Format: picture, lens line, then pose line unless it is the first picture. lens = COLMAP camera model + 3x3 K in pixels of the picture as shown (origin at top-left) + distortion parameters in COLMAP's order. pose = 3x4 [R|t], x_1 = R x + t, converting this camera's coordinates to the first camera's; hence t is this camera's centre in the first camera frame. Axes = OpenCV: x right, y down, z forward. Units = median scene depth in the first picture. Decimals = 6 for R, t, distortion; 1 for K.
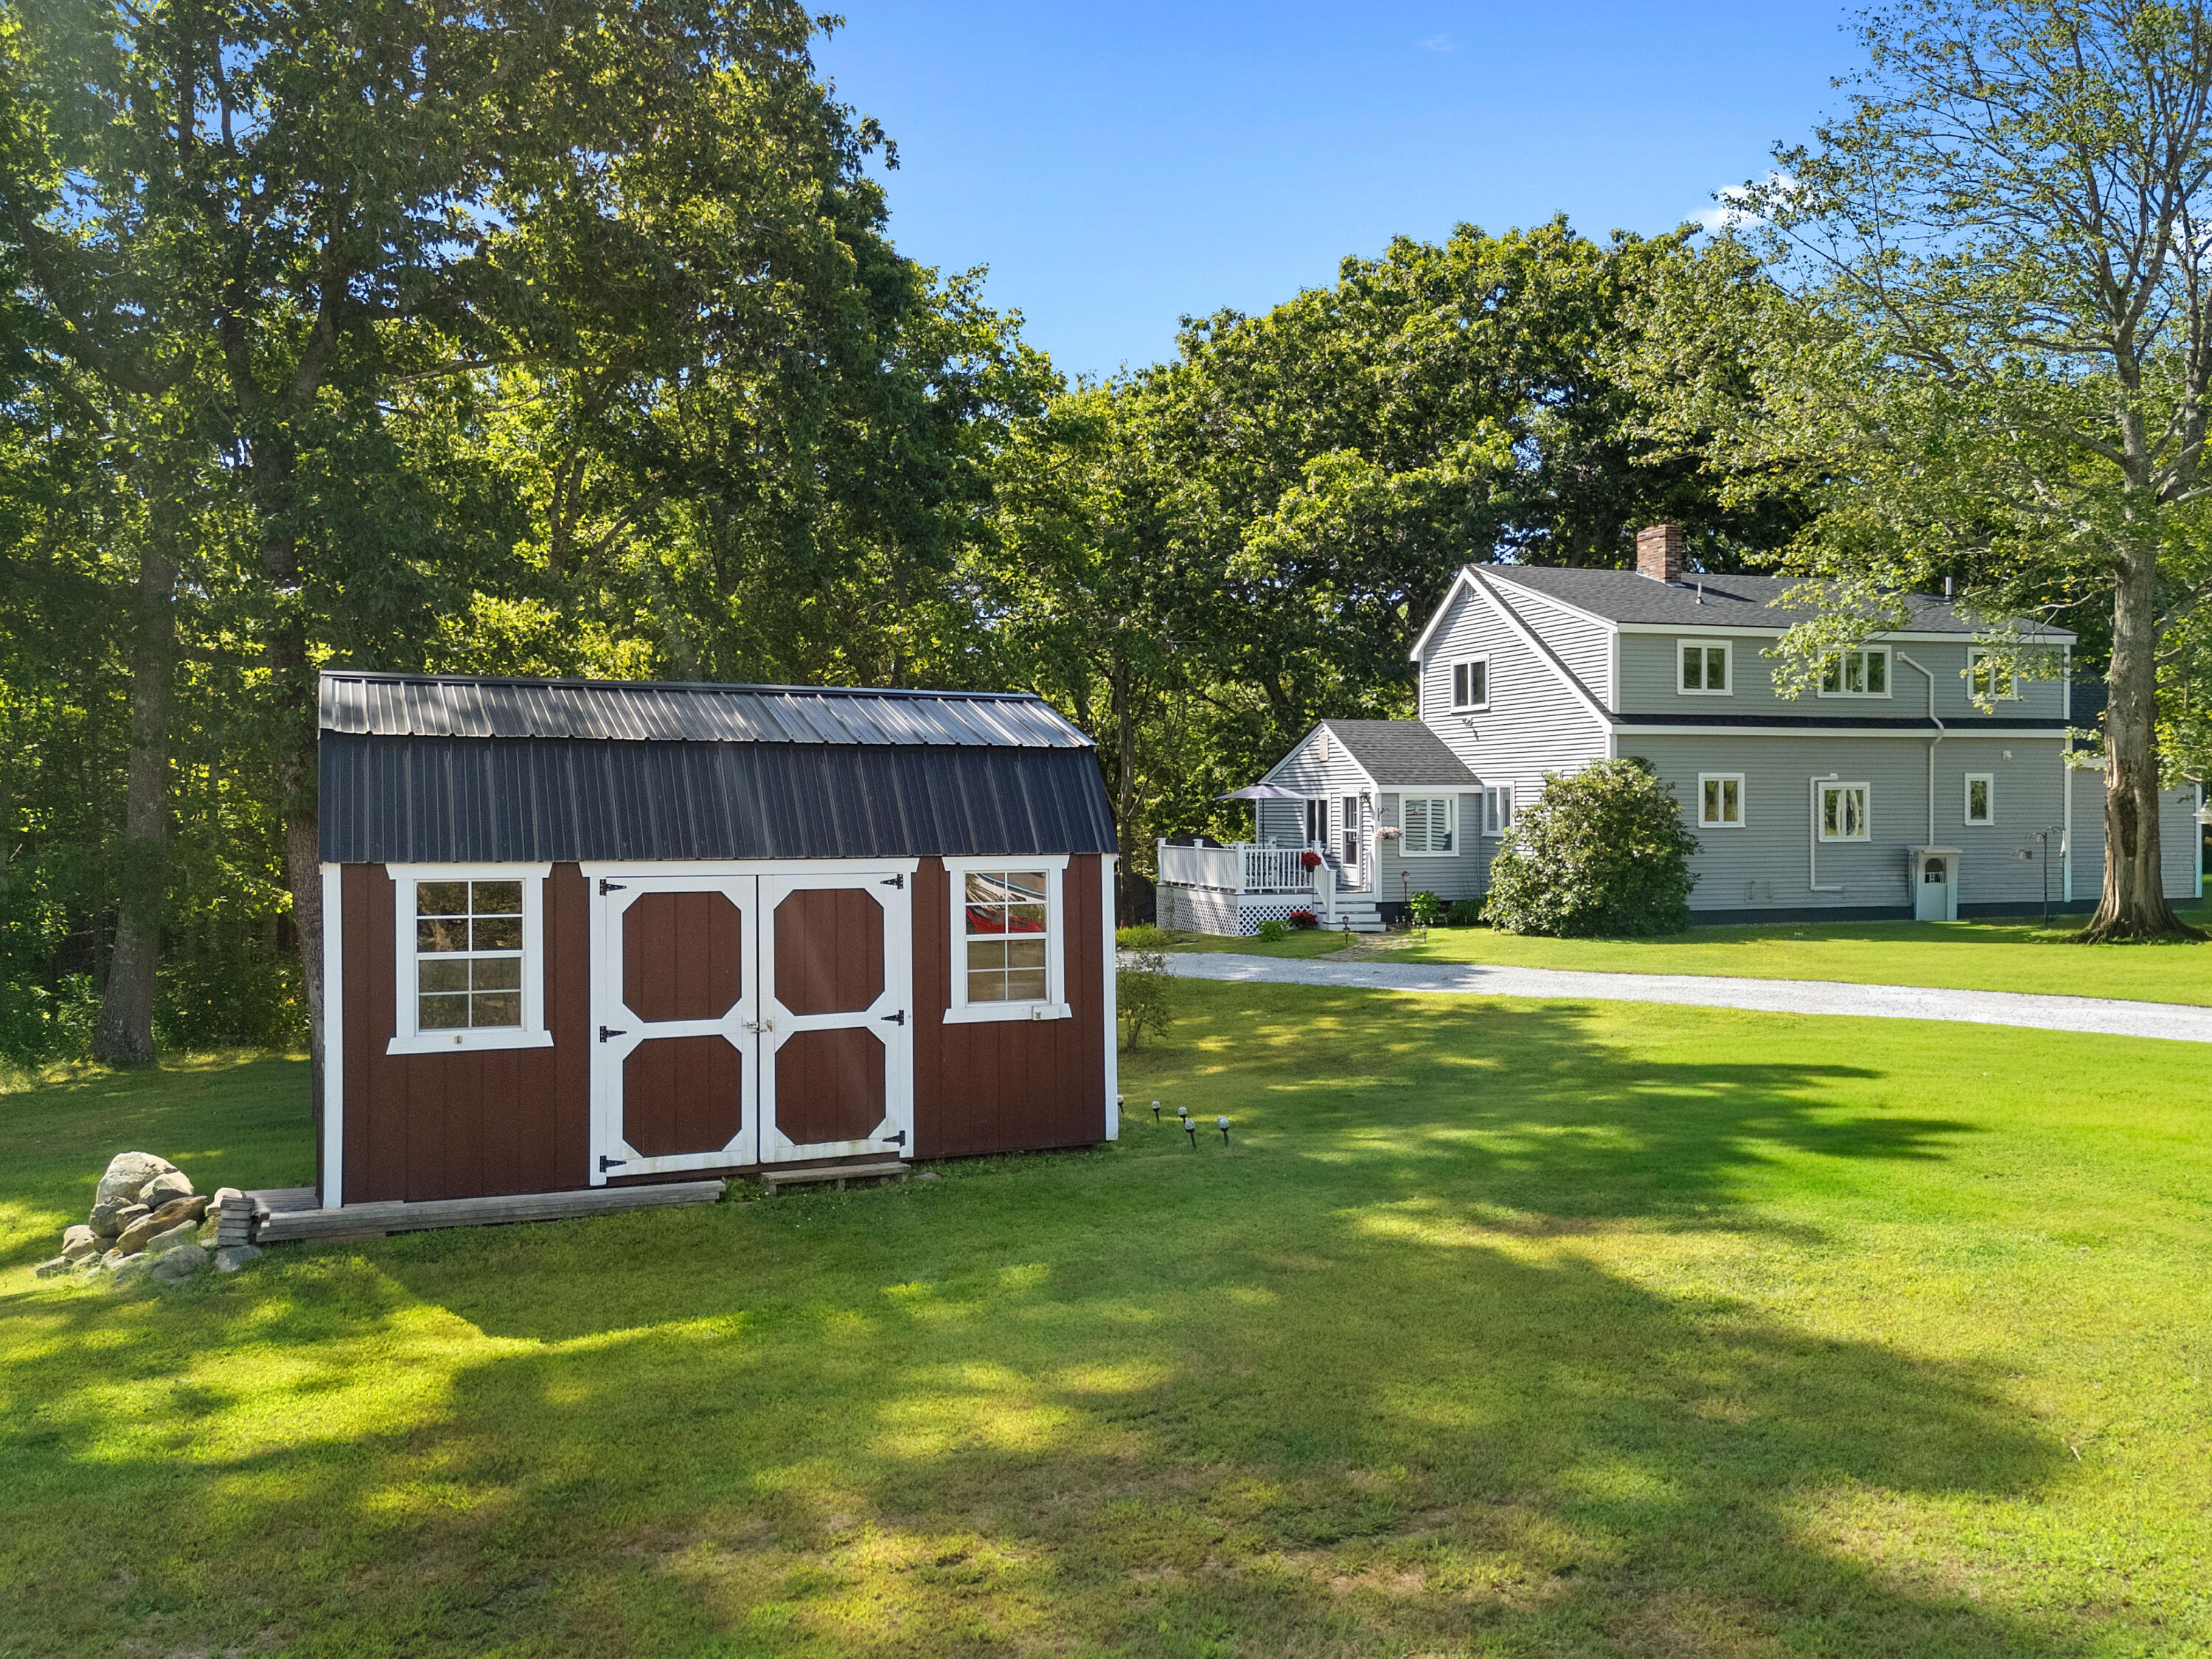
lens RADIAL K [[2319.9, 0, 1105.9], [0, 2319.9, 834.1], [0, 0, 1]] dist [-0.006115, 0.000000]
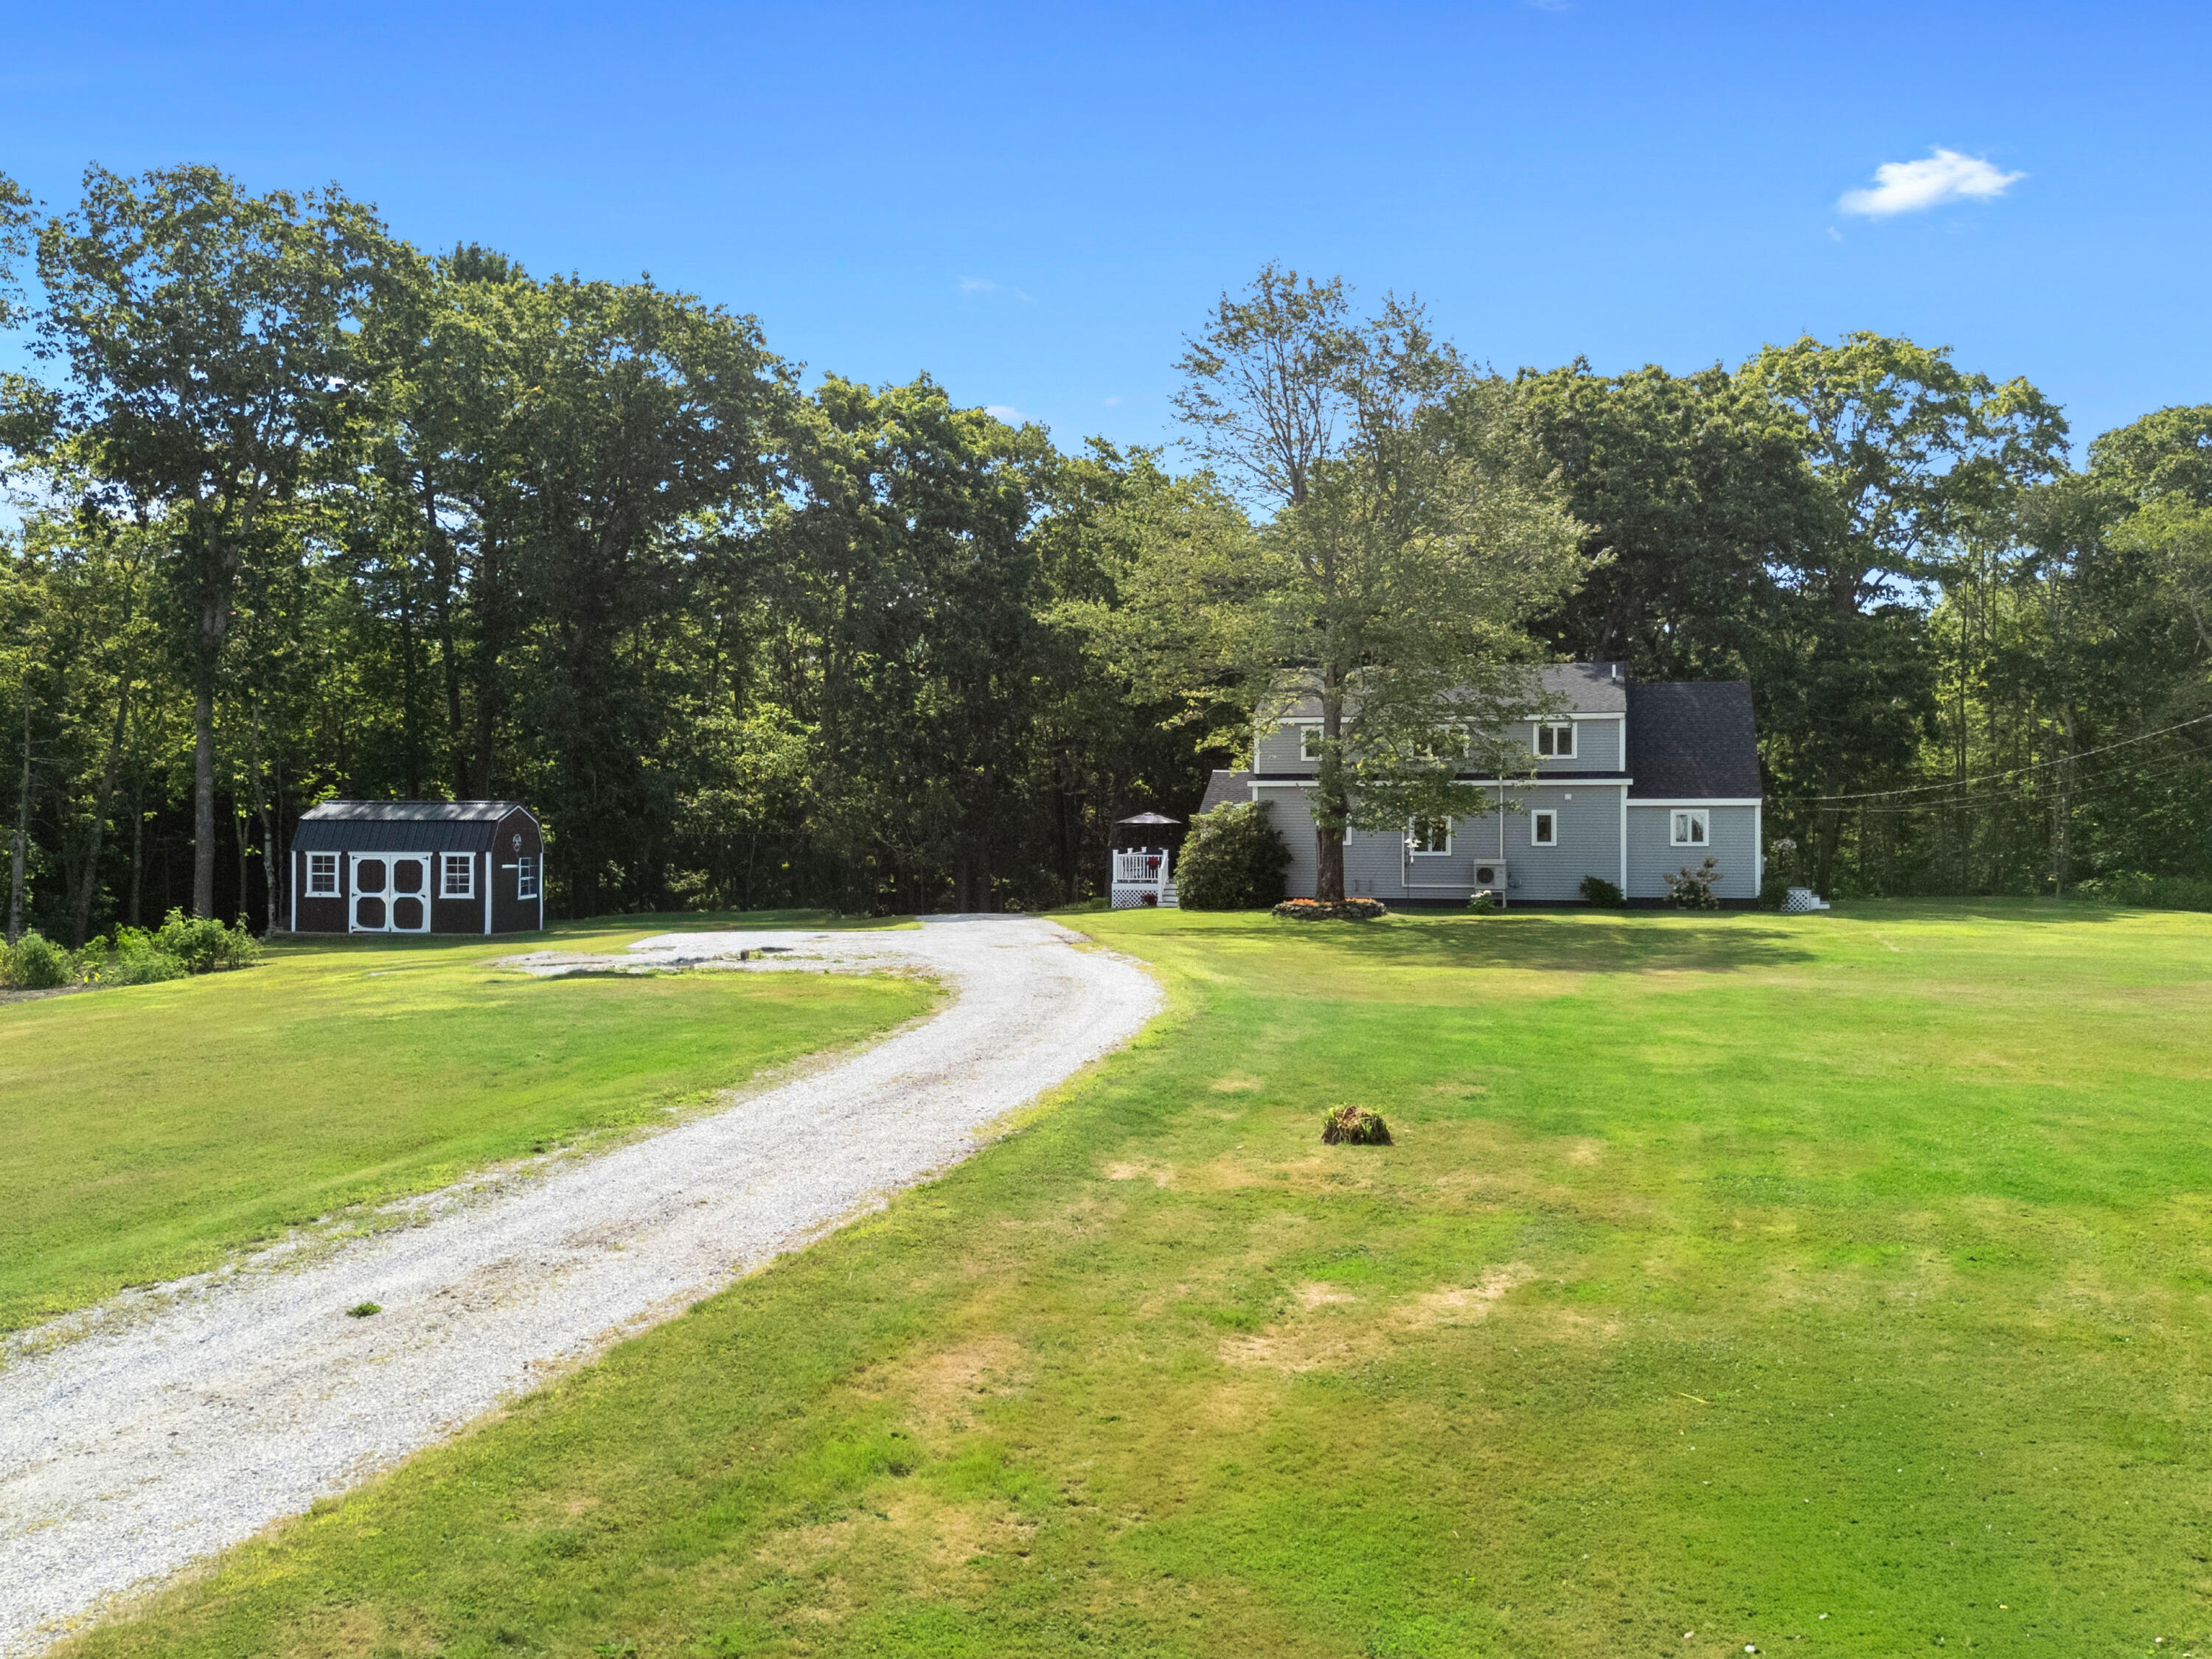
lens RADIAL K [[2319.9, 0, 1106.6], [0, 2319.9, 830.7], [0, 0, 1]] dist [-0.006115, 0.000000]
pose [[0.556582, -0.010290, -0.830729, 3.627265], [-0.006269, 0.999843, -0.016585, 0.032273], [0.830769, 0.014439, 0.556430, -0.130386]]
